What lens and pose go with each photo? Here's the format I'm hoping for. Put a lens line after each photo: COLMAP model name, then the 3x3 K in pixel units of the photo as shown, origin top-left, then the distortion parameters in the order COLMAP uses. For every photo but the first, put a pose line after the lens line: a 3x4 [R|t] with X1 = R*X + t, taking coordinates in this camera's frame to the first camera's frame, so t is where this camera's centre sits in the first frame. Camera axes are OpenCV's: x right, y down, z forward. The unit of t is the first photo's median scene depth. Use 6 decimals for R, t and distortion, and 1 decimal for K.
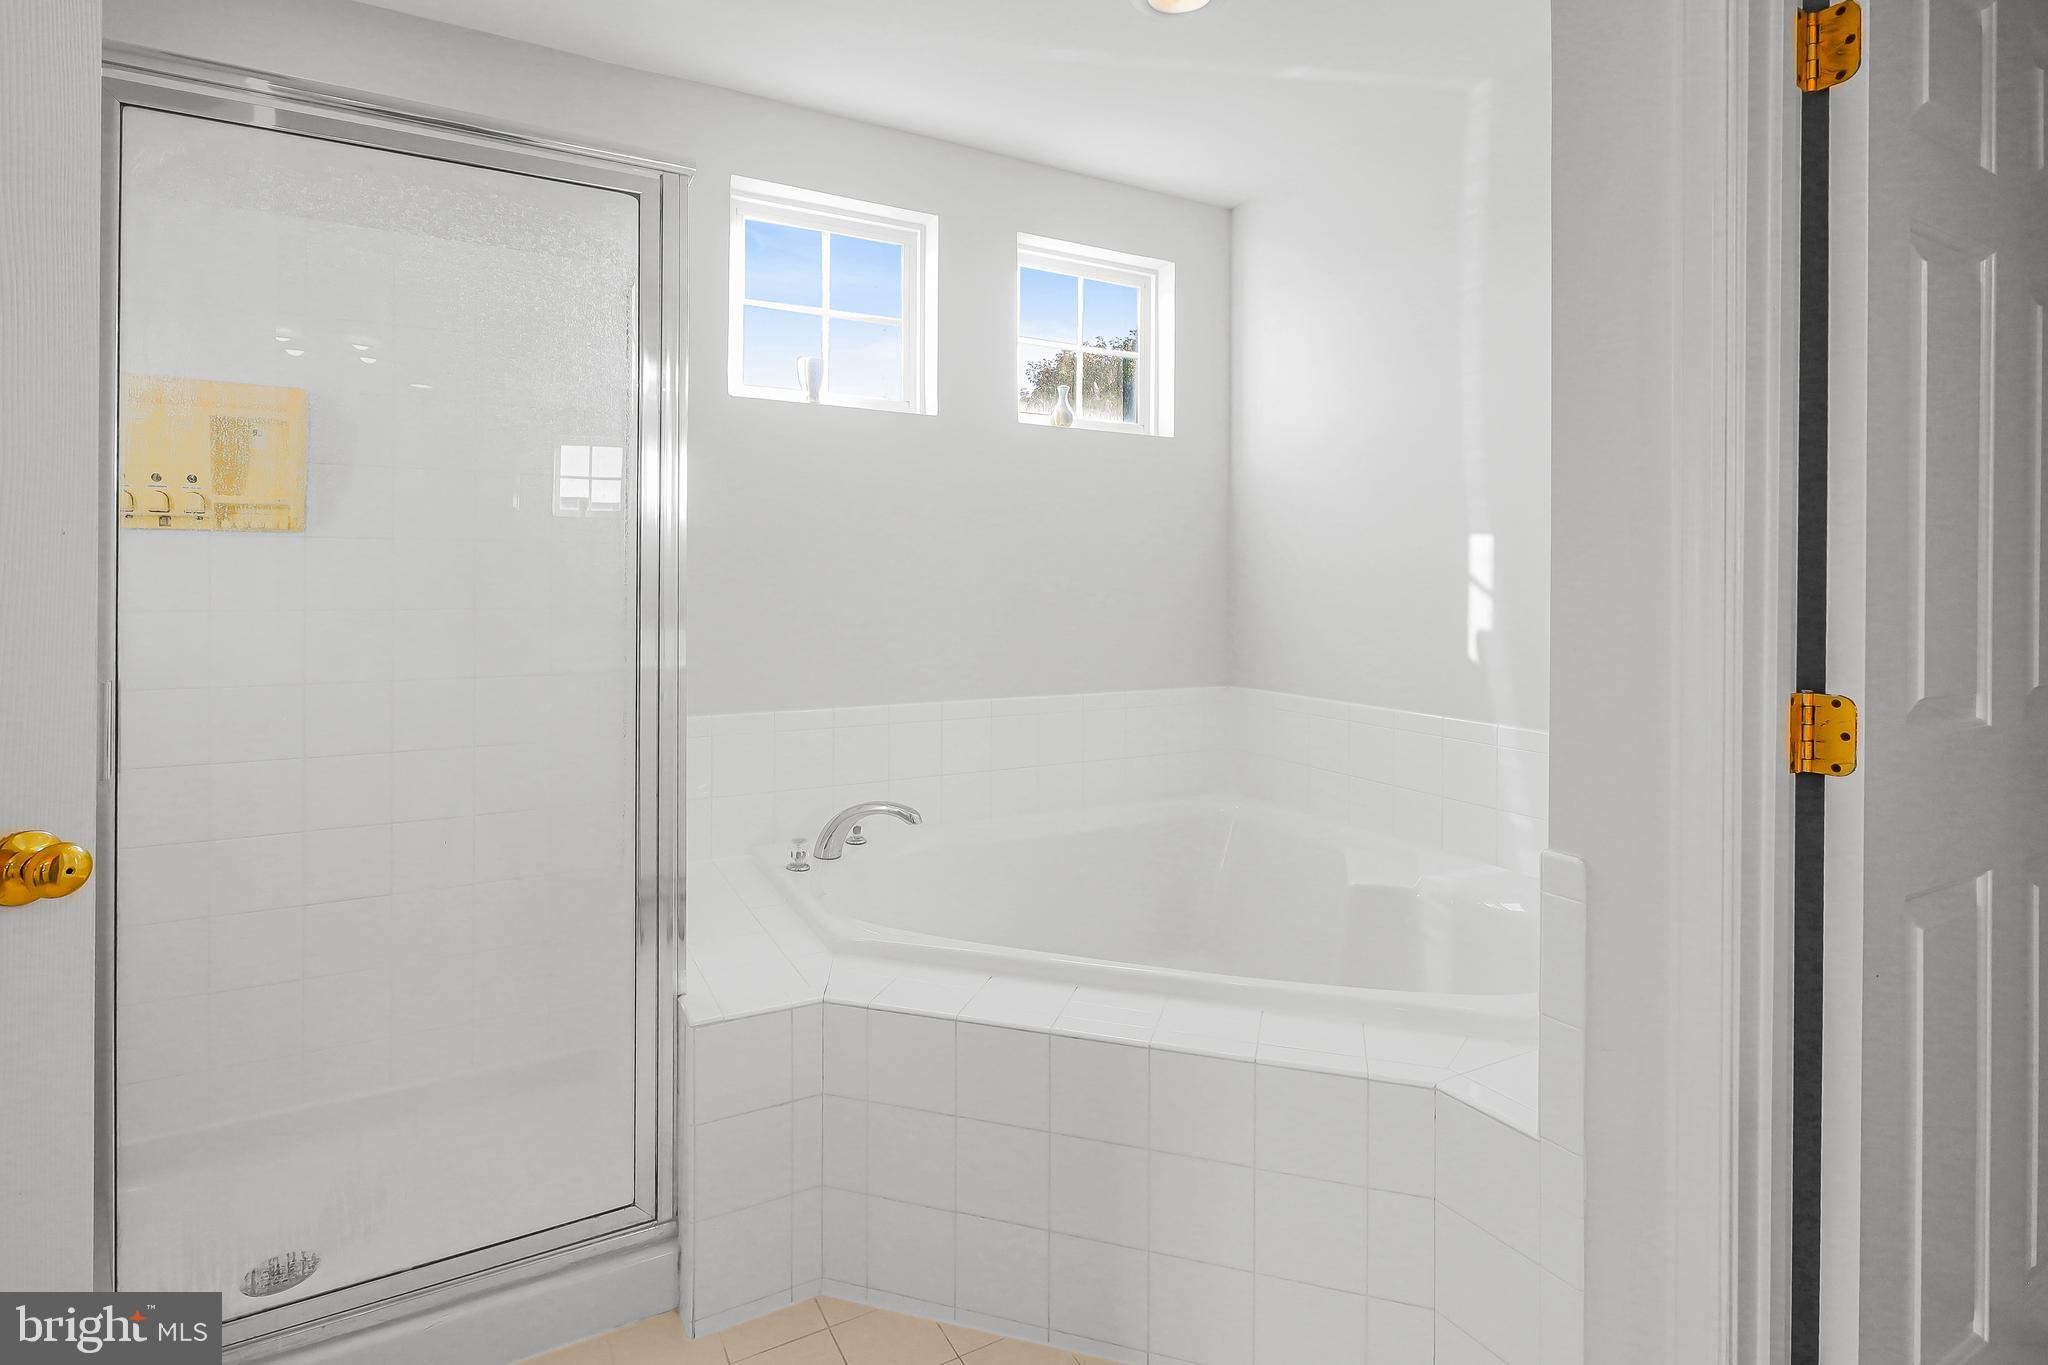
lens RADIAL K [[965.0, 0, 1046.3], [0, 965.0, 585.2], [0, 0, 1]] dist [0.001092, 0.001399]
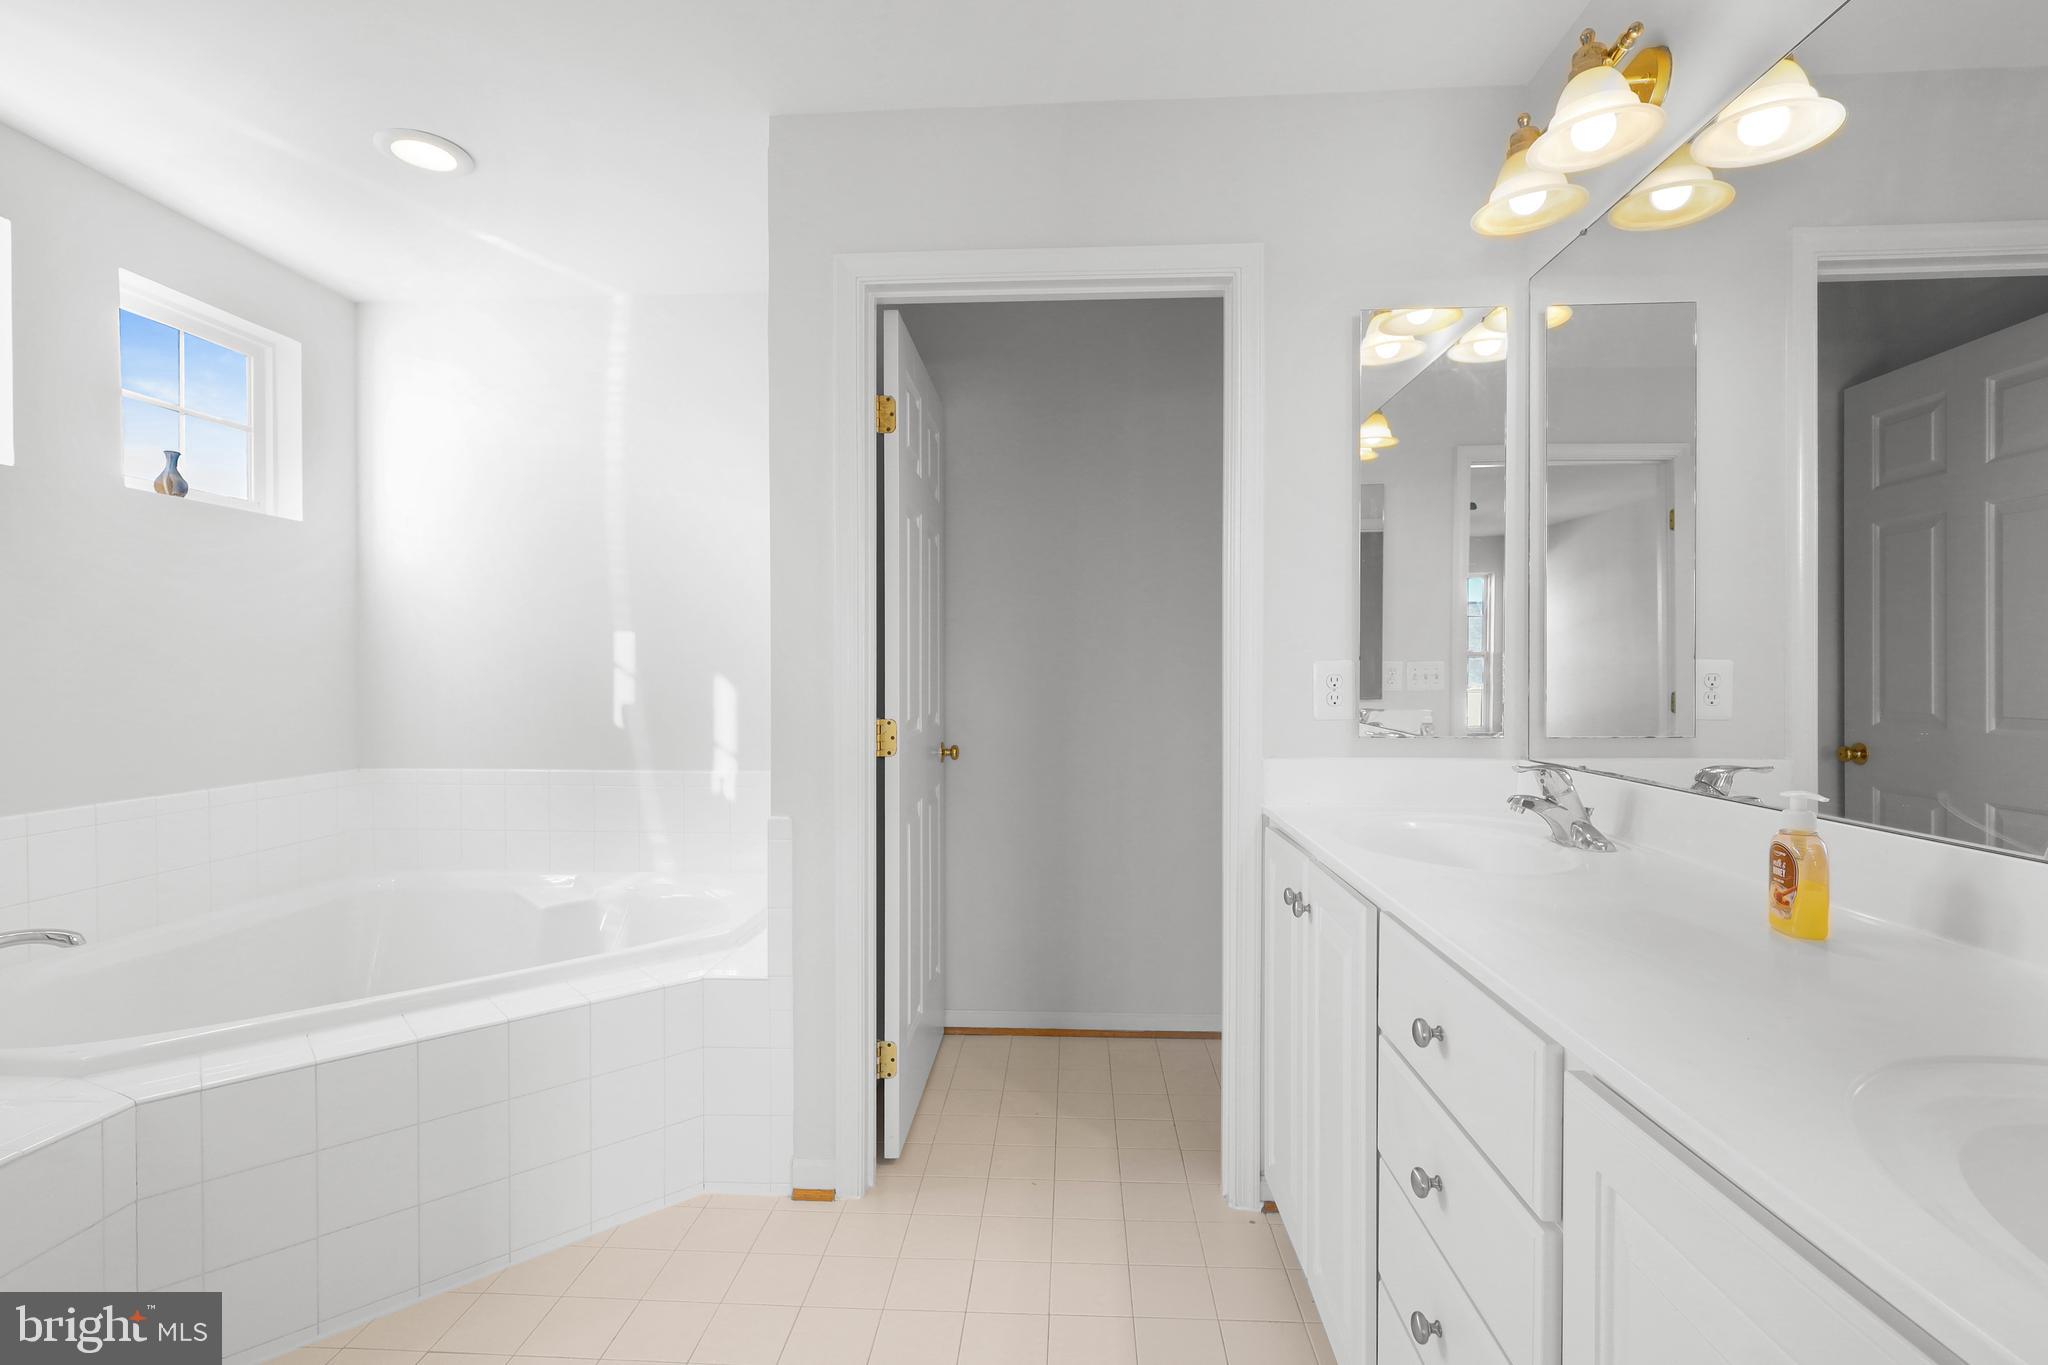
lens RADIAL K [[939.8, 0, 1024.5], [0, 939.8, 675.7], [0, 0, 1]] dist [0.001695, 0.000134]
pose [[0.528362, -0.009095, 0.848971, -0.374685], [0.005775, 0.999958, 0.007118, 0.002165], [-0.849000, 0.001142, 0.528392, -0.167908]]
